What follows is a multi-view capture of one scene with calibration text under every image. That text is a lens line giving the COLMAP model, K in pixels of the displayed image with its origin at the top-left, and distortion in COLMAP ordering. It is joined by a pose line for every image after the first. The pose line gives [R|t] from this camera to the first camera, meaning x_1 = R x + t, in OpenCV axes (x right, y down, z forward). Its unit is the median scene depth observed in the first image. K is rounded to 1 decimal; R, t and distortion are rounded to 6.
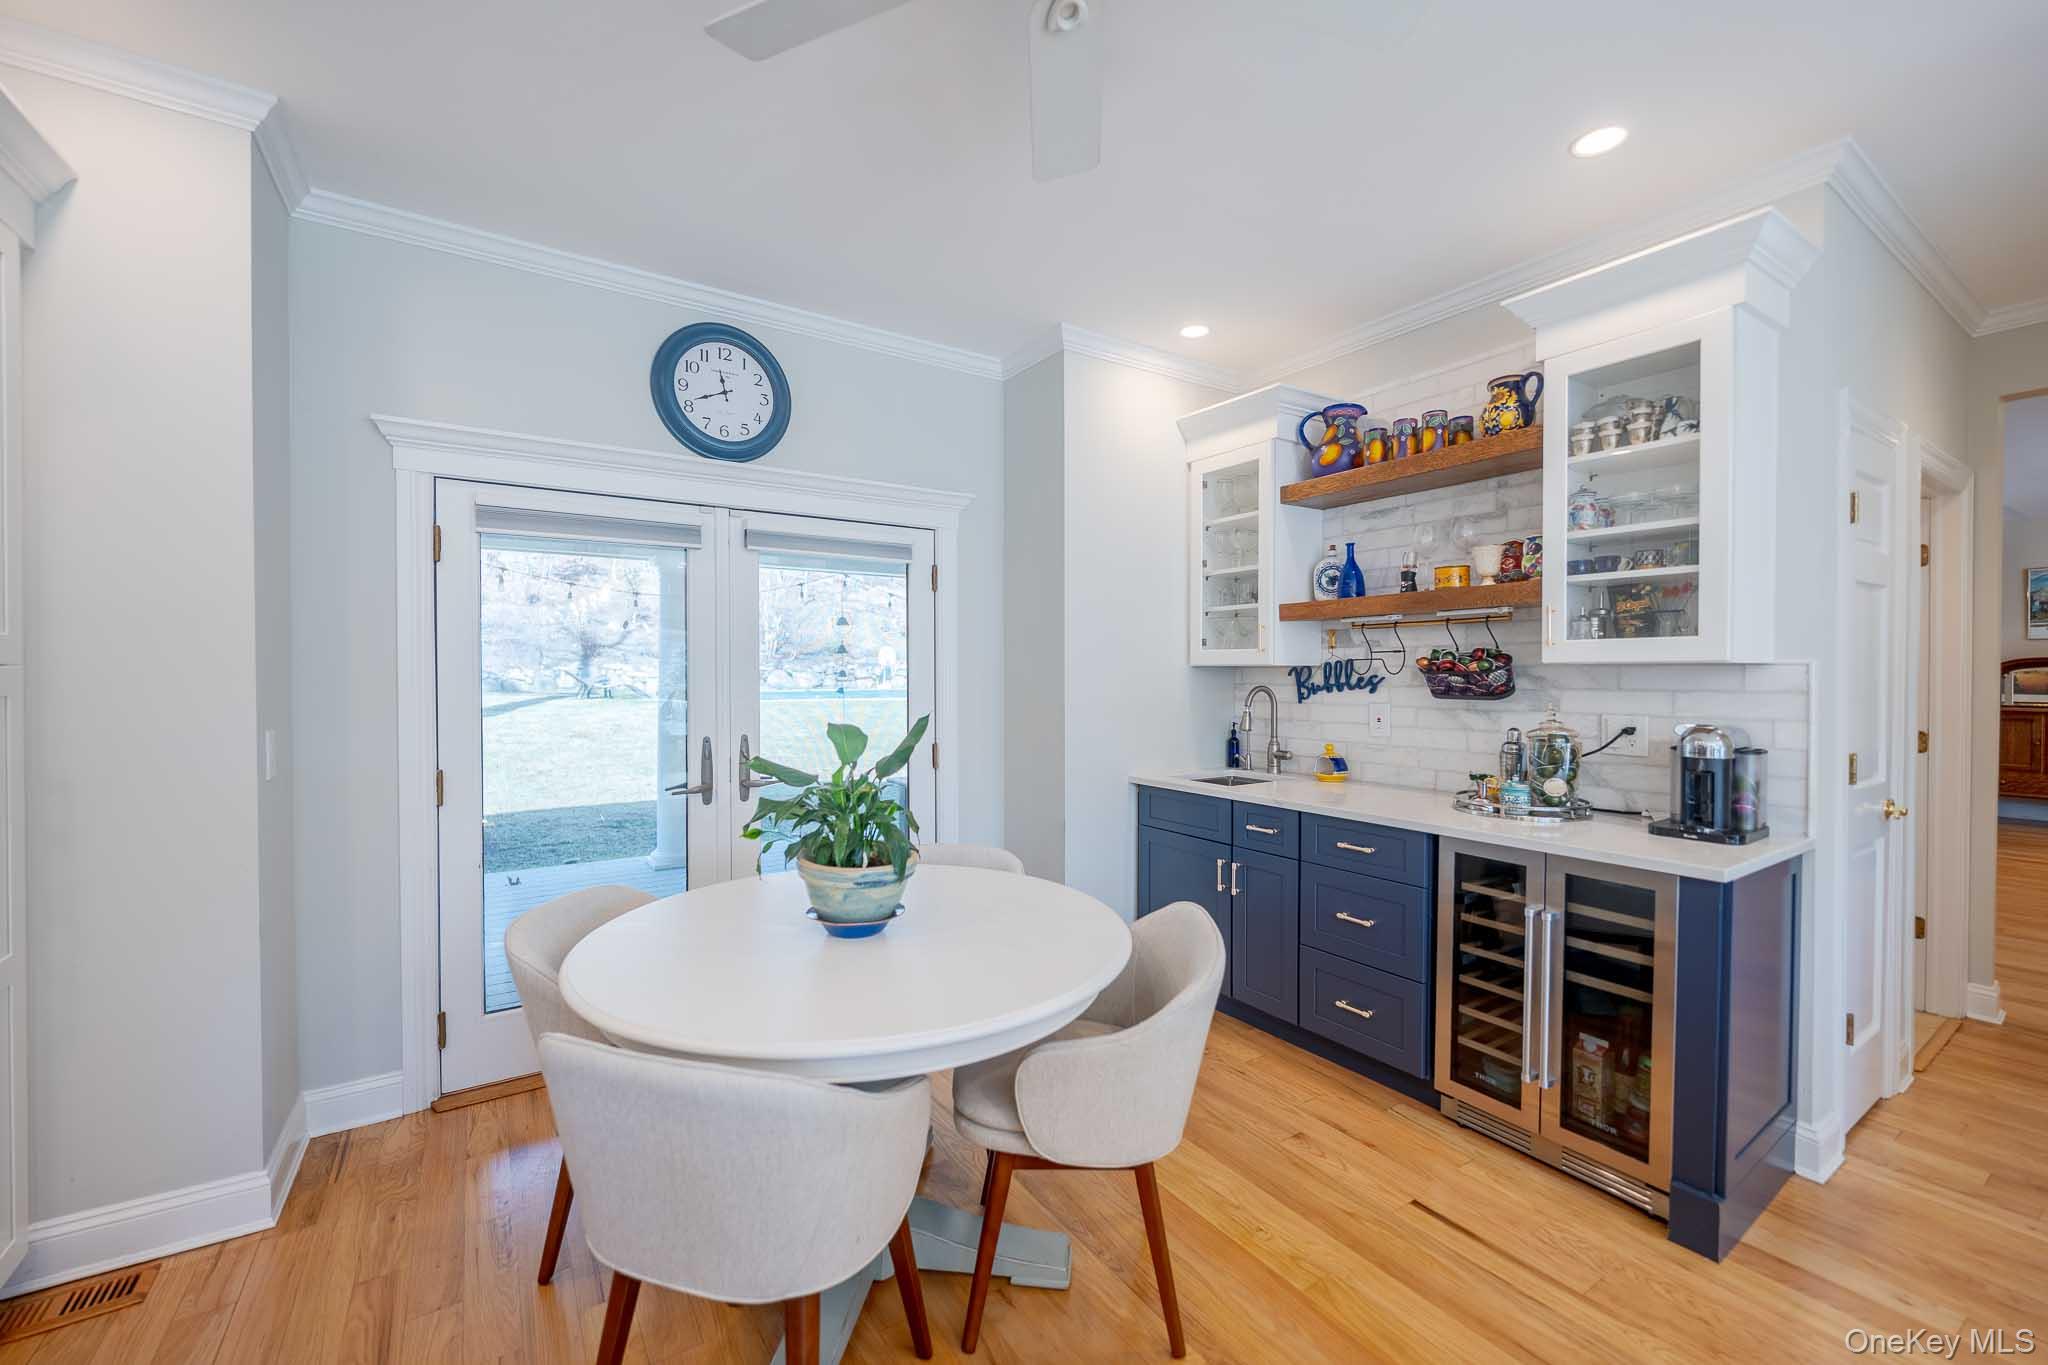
lens RADIAL K [[825.9, 0, 1026.8], [0, 825.9, 680.8], [0, 0, 1]] dist [-0.001250, -0.000332]
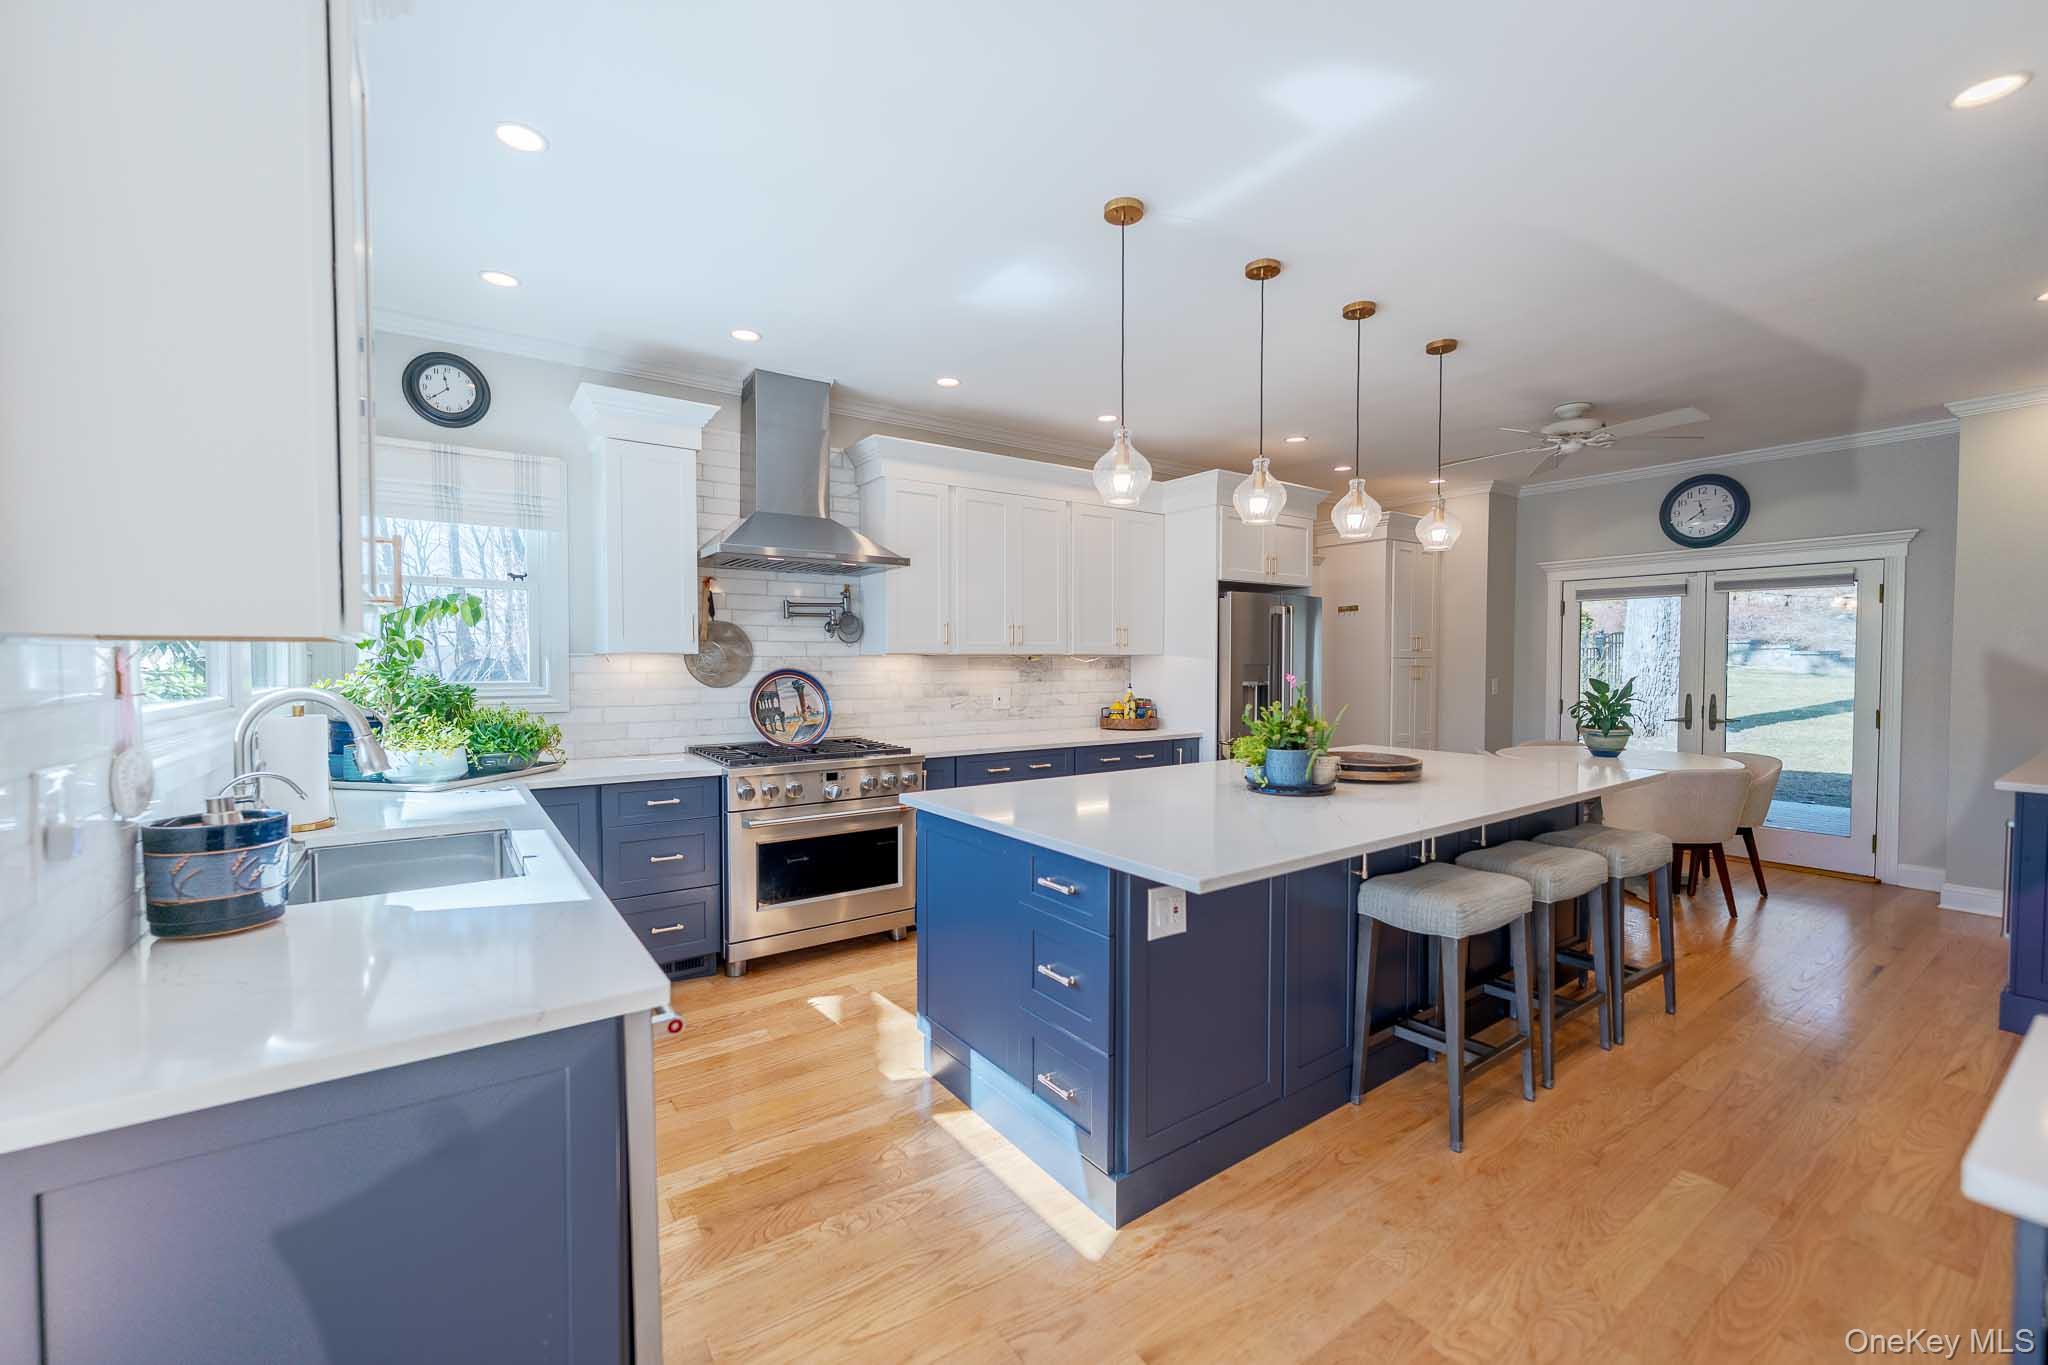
lens RADIAL K [[825.9, 0, 1023.1], [0, 825.9, 686.5], [0, 0, 1]] dist [-0.001250, -0.000332]
pose [[0.032106, 0.034605, -0.998885, 1.419652], [-0.009328, 0.999367, 0.034321, 0.000398], [0.999441, 0.008215, 0.032409, -0.581928]]
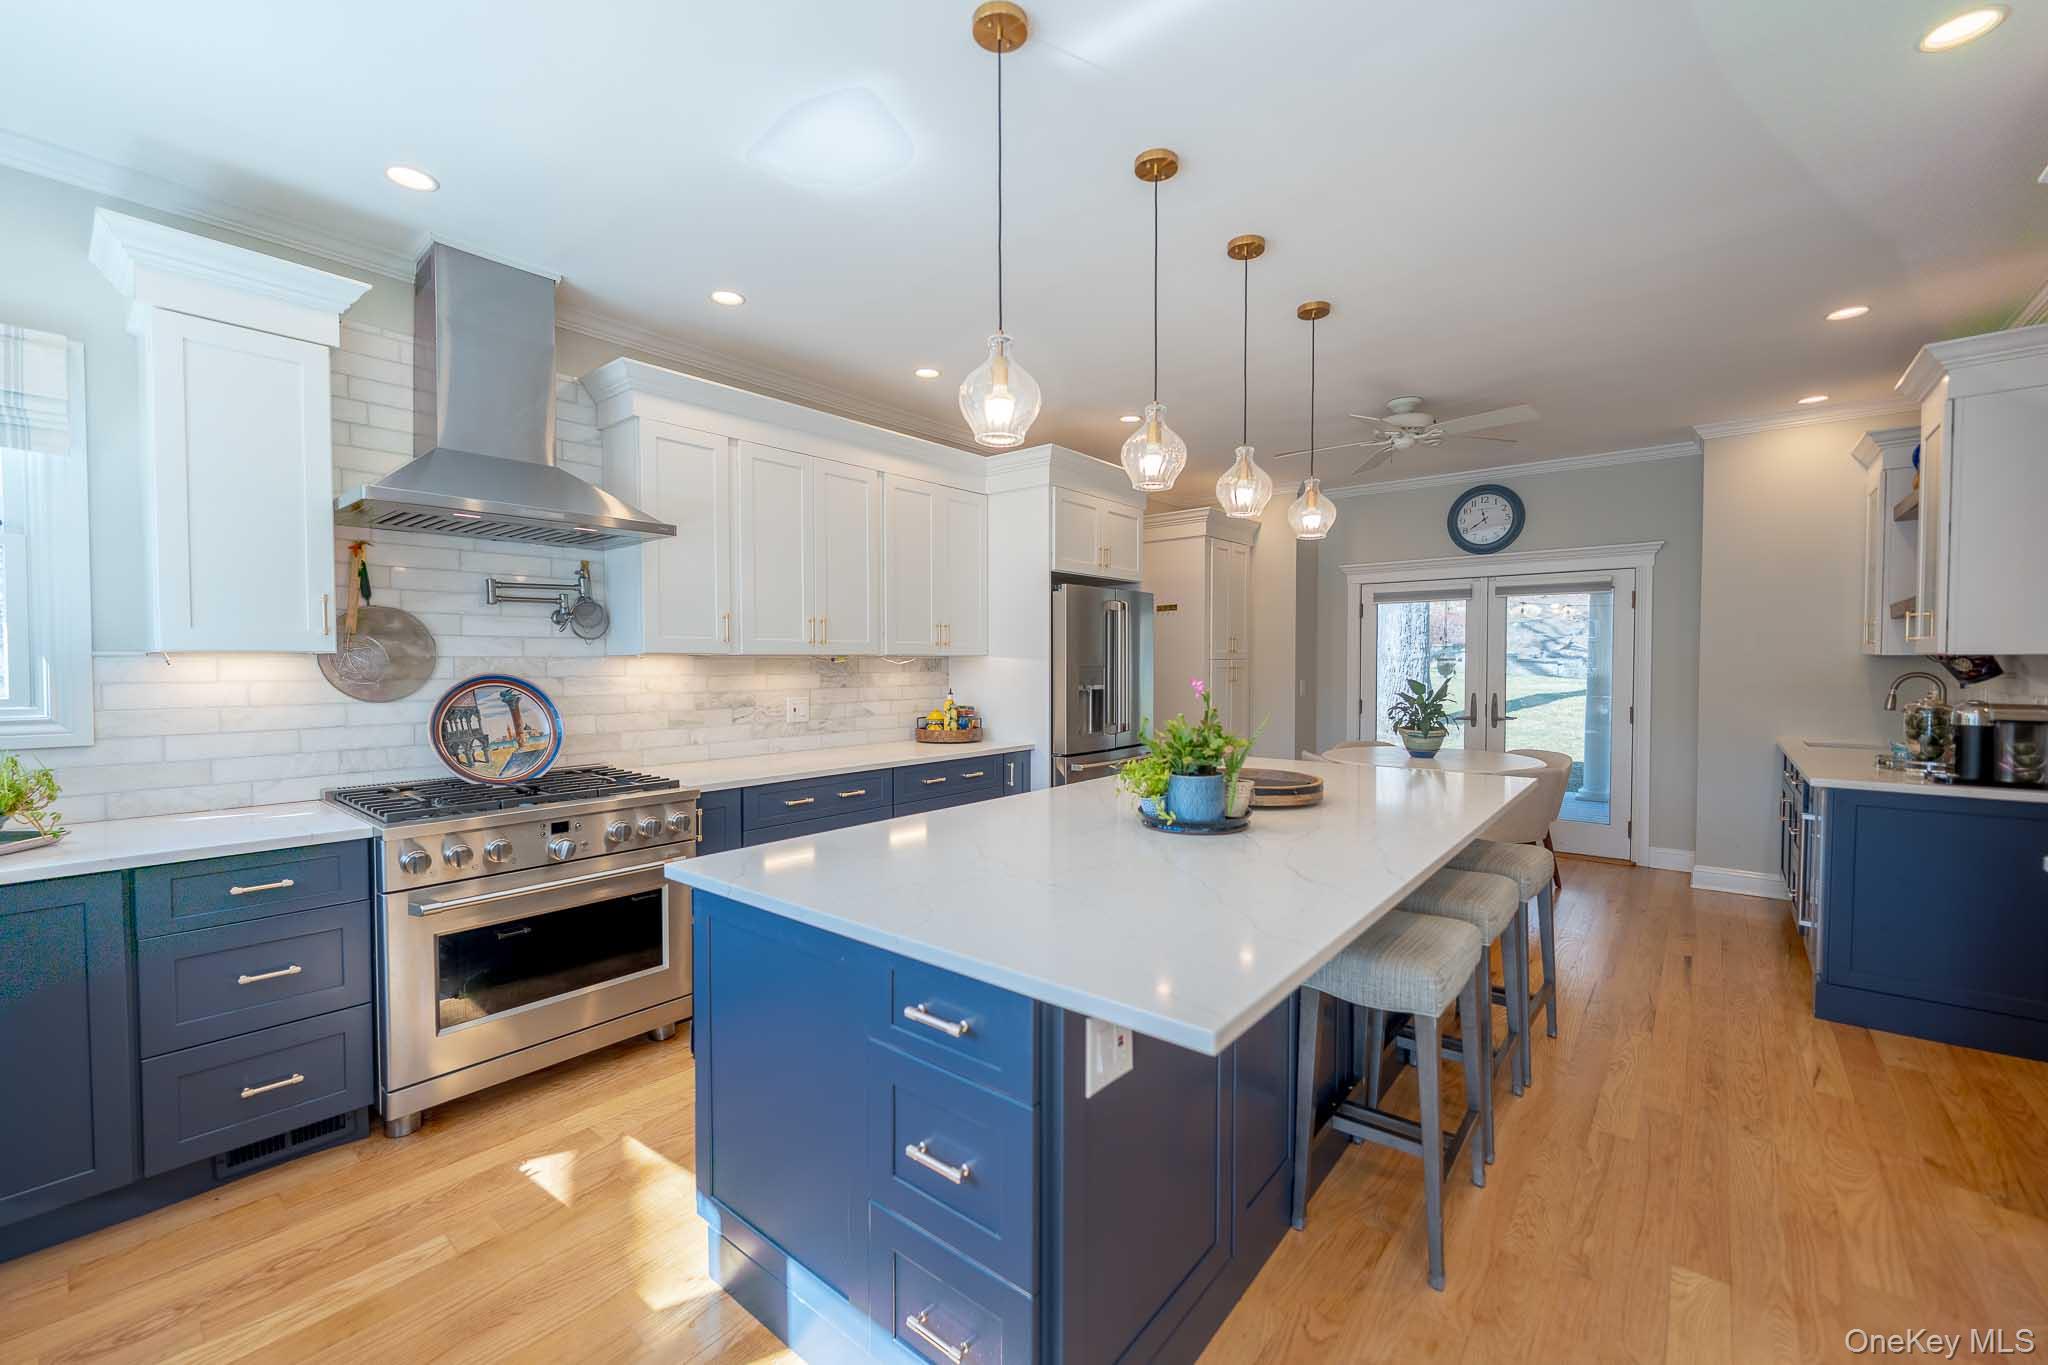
lens RADIAL K [[825.9, 0, 1021.8], [0, 825.9, 686.7], [0, 0, 1]] dist [-0.001250, -0.000332]
pose [[0.291447, 0.031009, -0.956084, 1.166881], [-0.008449, 0.999519, 0.029842, 0.001678], [0.956550, -0.000619, 0.291569, -0.612985]]
